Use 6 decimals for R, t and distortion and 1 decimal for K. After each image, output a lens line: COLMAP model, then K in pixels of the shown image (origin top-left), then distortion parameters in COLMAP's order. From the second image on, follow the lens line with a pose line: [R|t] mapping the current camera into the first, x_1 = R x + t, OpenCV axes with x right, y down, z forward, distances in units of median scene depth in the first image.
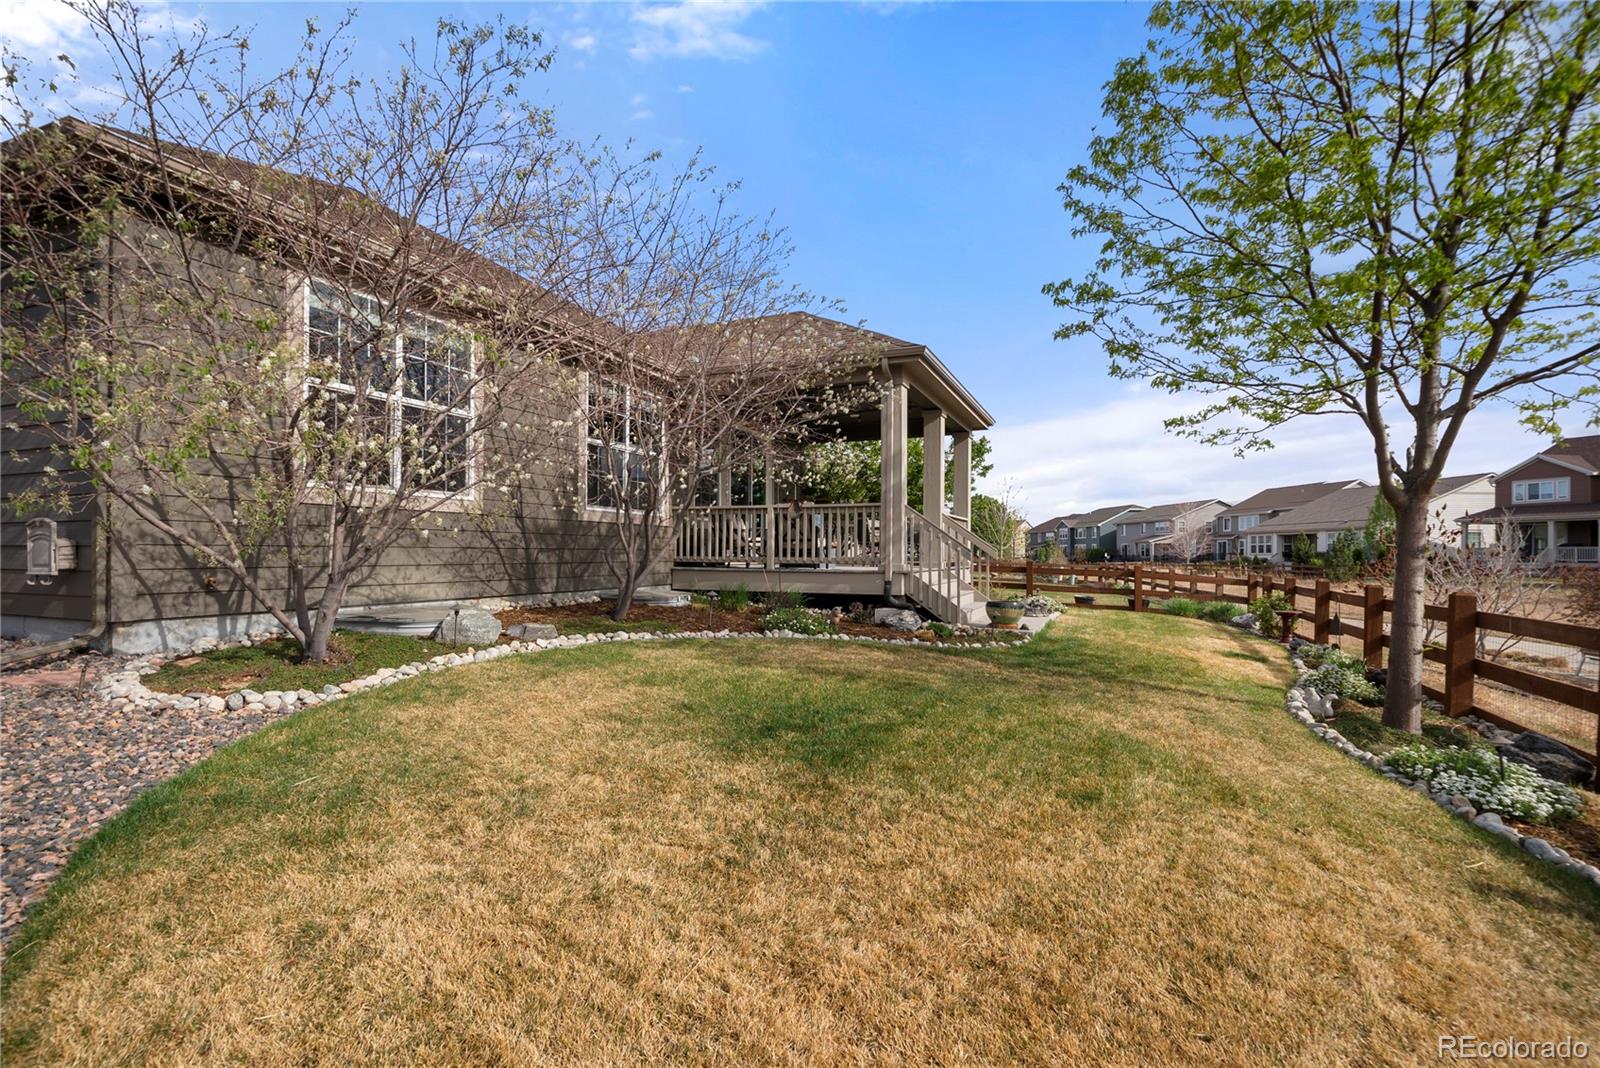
lens RADIAL K [[744.6, 0, 800.0], [0, 744.6, 534.0], [0, 0, 1]] dist [0.000211, 0.000091]
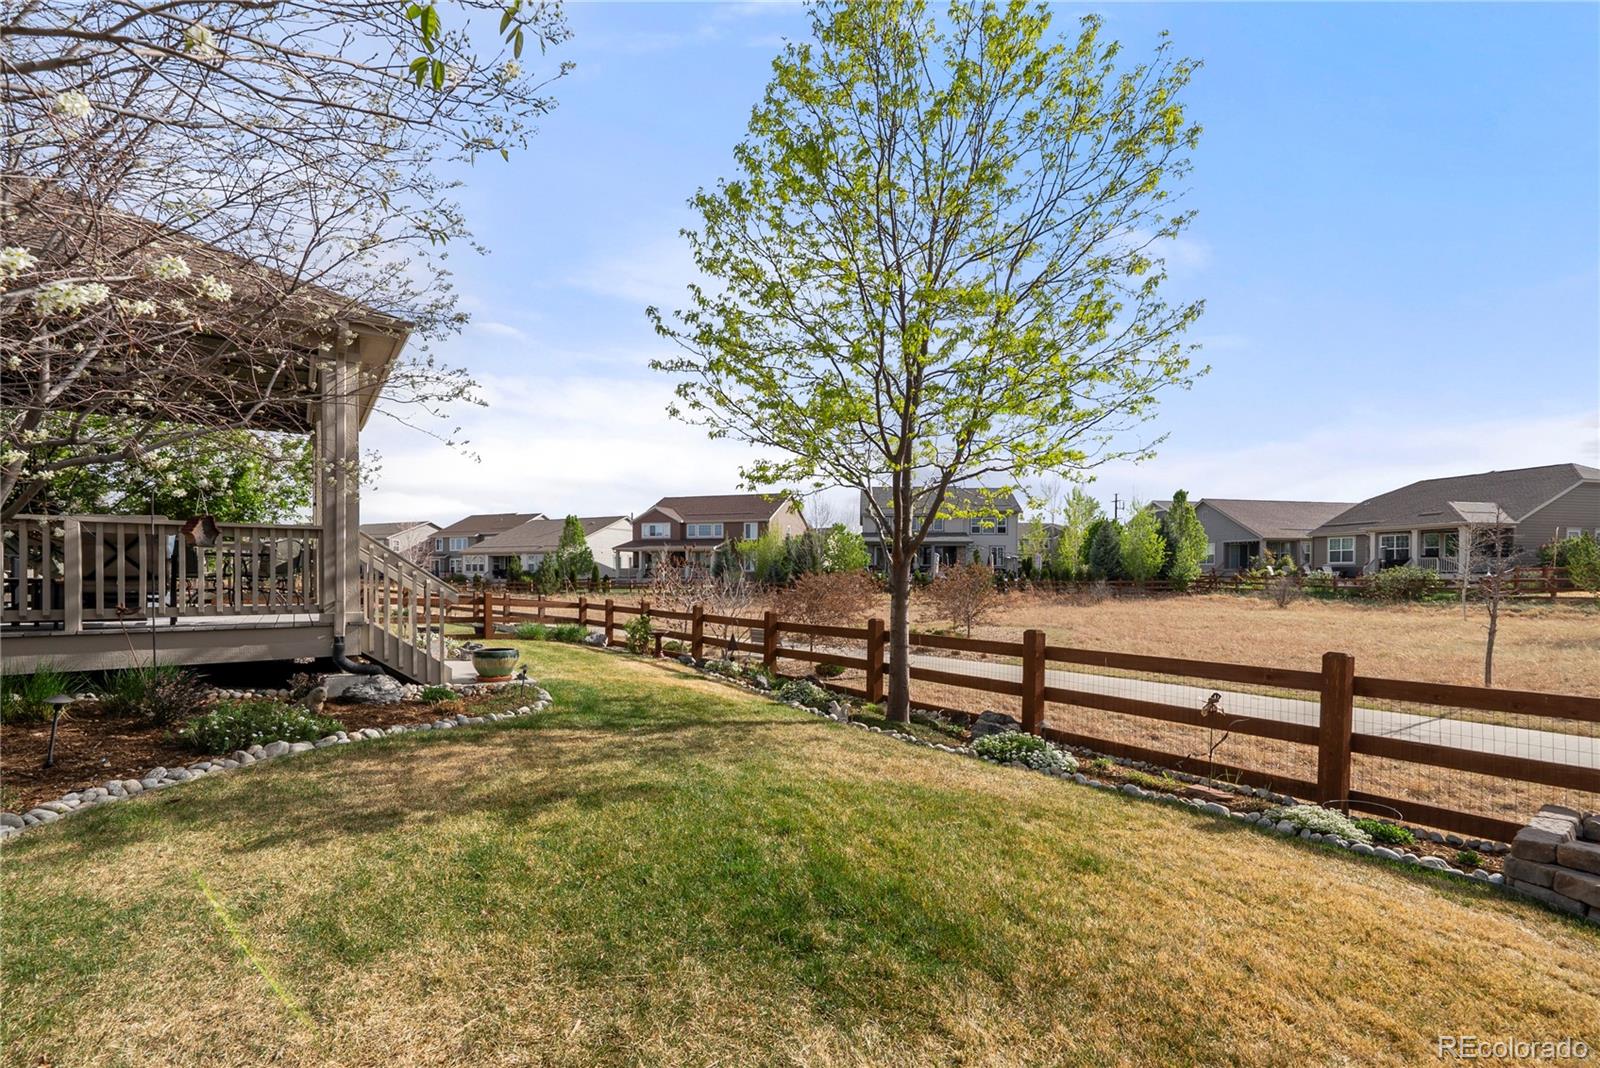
lens RADIAL K [[679.1, 0, 799.4], [0, 679.1, 577.9], [0, 0, 1]] dist [-0.001040, -0.000043]
pose [[0.509980, -0.007770, 0.860151, -0.113074], [-0.025571, 0.999380, 0.024188, -0.010334], [-0.859806, -0.034330, 0.509466, 0.156098]]
